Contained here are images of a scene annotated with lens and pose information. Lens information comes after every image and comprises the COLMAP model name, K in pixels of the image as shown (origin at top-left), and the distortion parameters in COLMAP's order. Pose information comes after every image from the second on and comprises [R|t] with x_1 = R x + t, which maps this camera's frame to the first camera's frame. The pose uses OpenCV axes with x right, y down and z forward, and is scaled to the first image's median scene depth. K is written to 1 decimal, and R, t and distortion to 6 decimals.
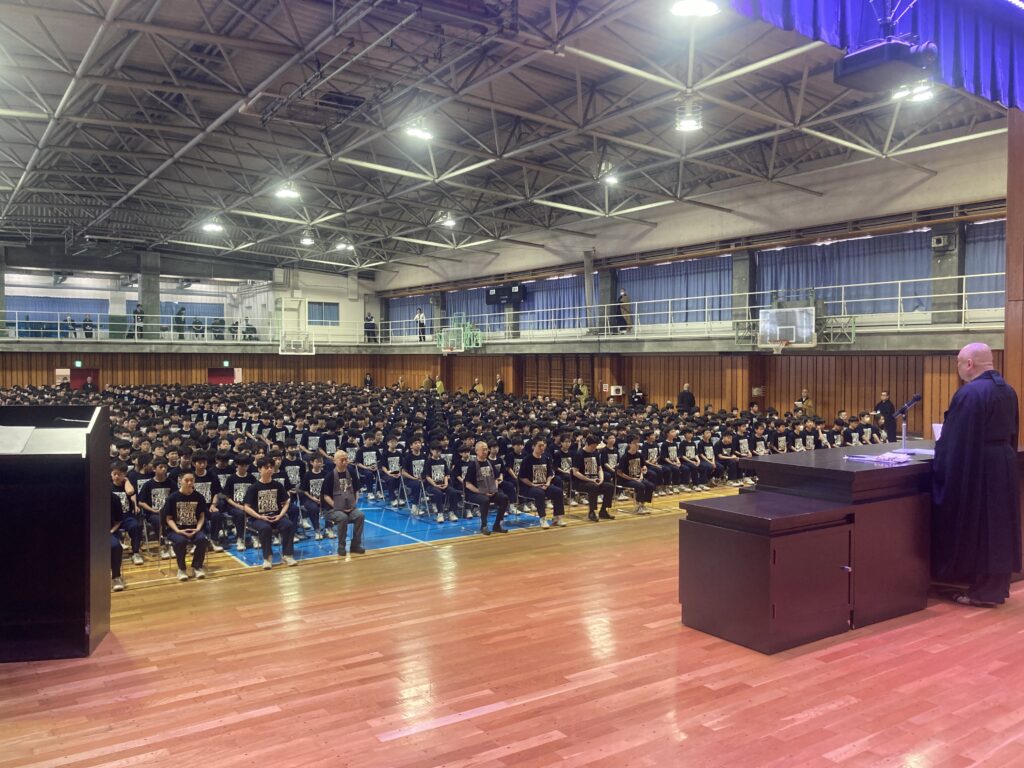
lens RADIAL K [[827.6, 0, 512.0], [0, 827.6, 384.0], [0, 0, 1]] dist [0.004248, 0.000759]
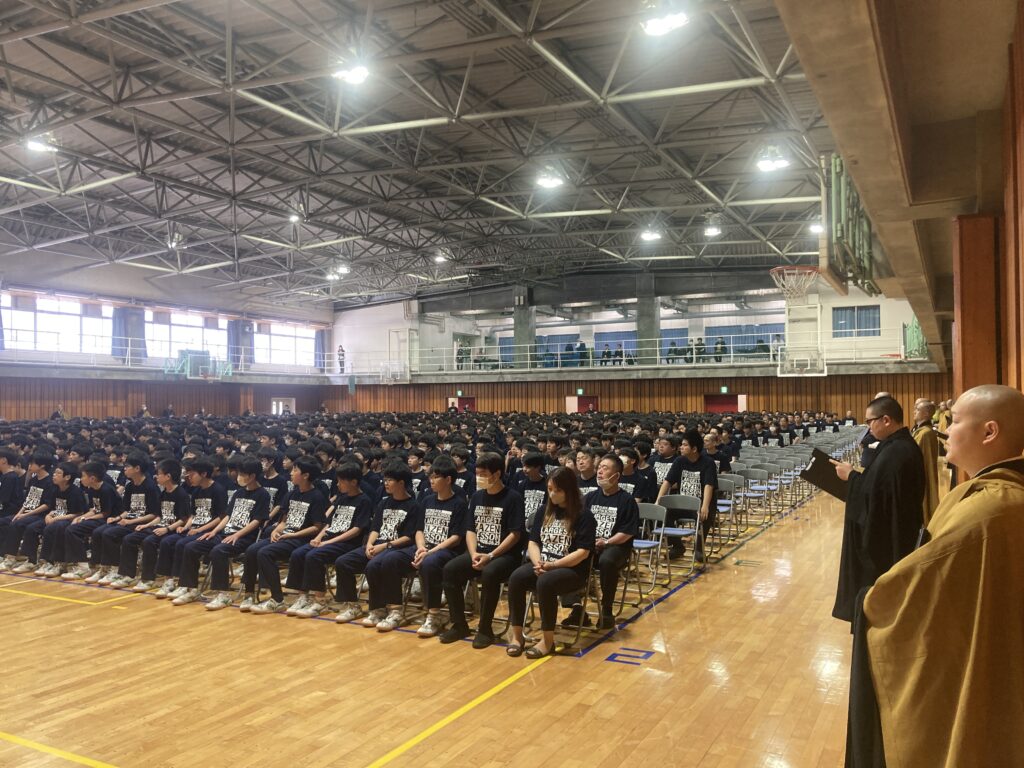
lens RADIAL K [[827.6, 0, 512.0], [0, 827.6, 384.0], [0, 0, 1]] dist [0.004248, 0.000759]
pose [[0.456989, -0.024854, -0.889125, 0.325776], [-0.016547, 0.999199, -0.036436, 0.004849], [0.889318, 0.031363, 0.456212, 0.418052]]
